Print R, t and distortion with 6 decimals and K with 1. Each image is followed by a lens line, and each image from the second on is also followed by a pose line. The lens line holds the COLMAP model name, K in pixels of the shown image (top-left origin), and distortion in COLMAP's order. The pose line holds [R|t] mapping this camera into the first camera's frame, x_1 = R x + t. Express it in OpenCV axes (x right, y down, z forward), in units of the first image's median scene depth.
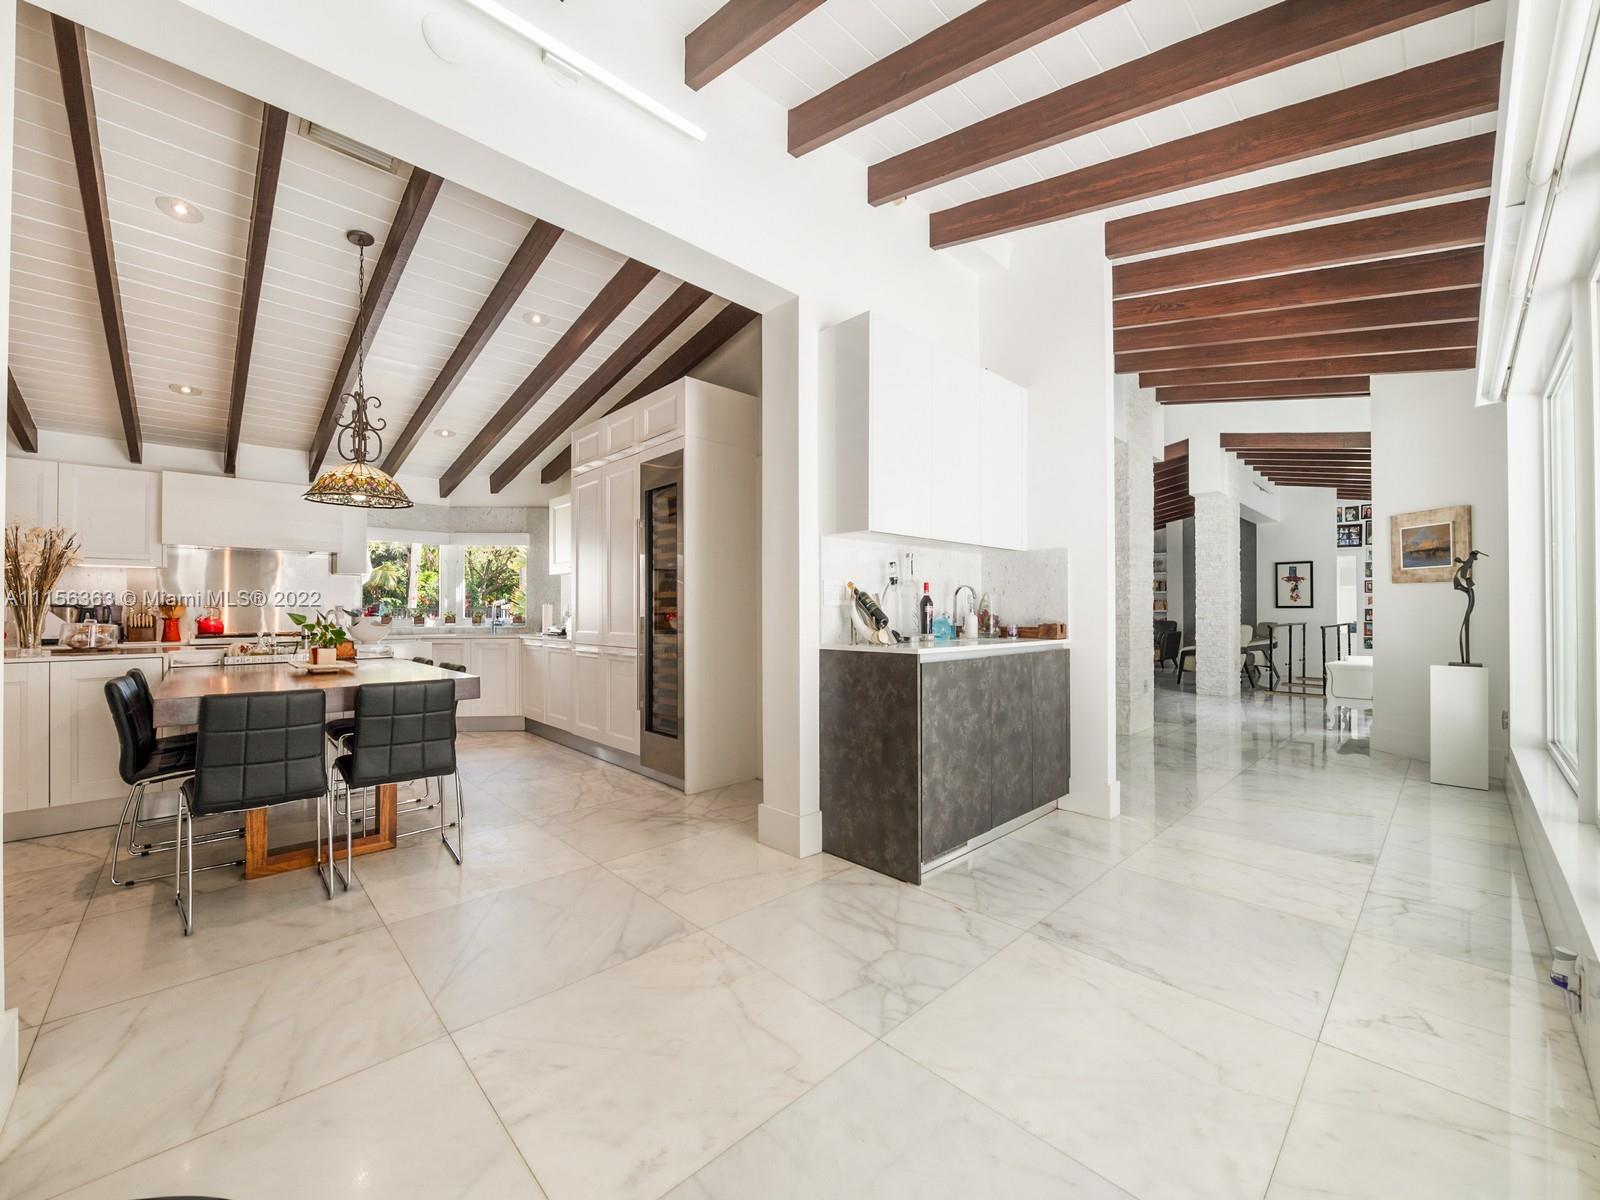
lens RADIAL K [[640.4, 0, 804.6], [0, 640.4, 607.9], [0, 0, 1]] dist [-0.000308, -0.000021]
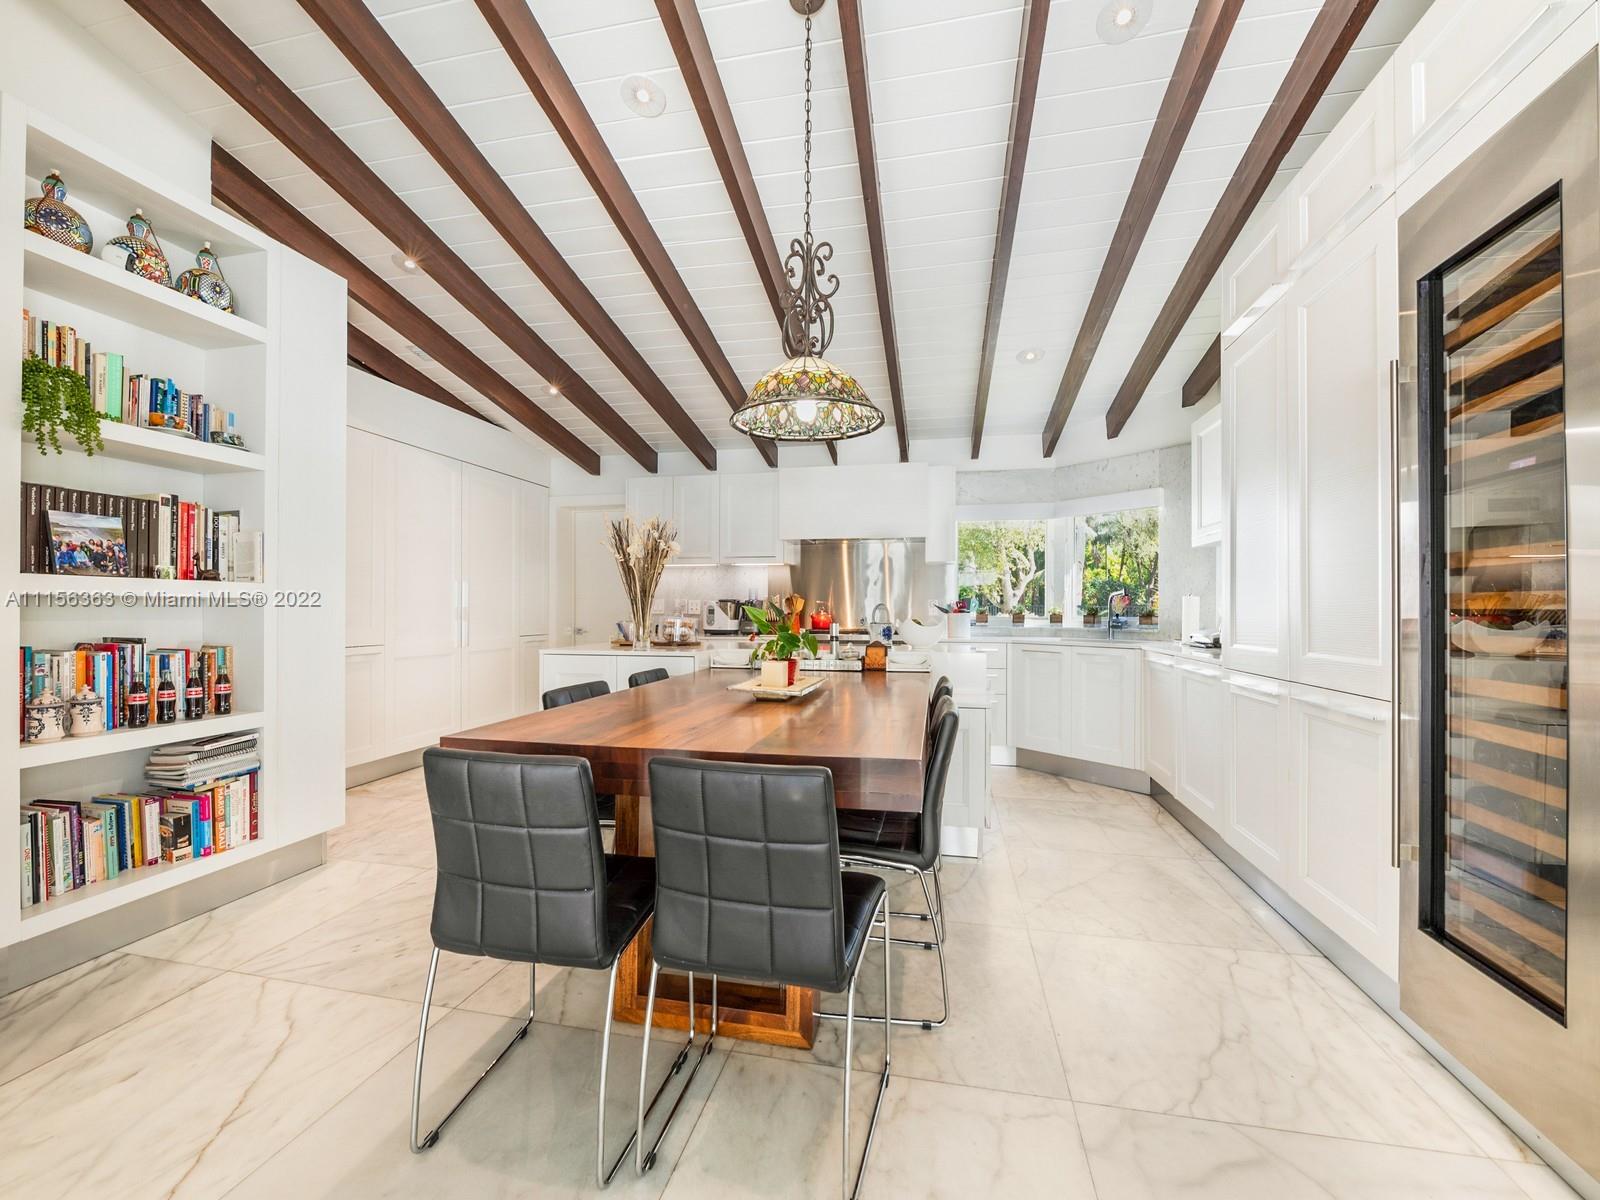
lens RADIAL K [[668.5, 0, 801.2], [0, 668.5, 605.8], [0, 0, 1]] dist [-0.001949, -0.000272]
pose [[0.577695, -0.001230, -0.816252, -0.096873], [0.001162, 0.999999, -0.000684, 0.003910], [0.816252, -0.000554, 0.577696, 0.336893]]
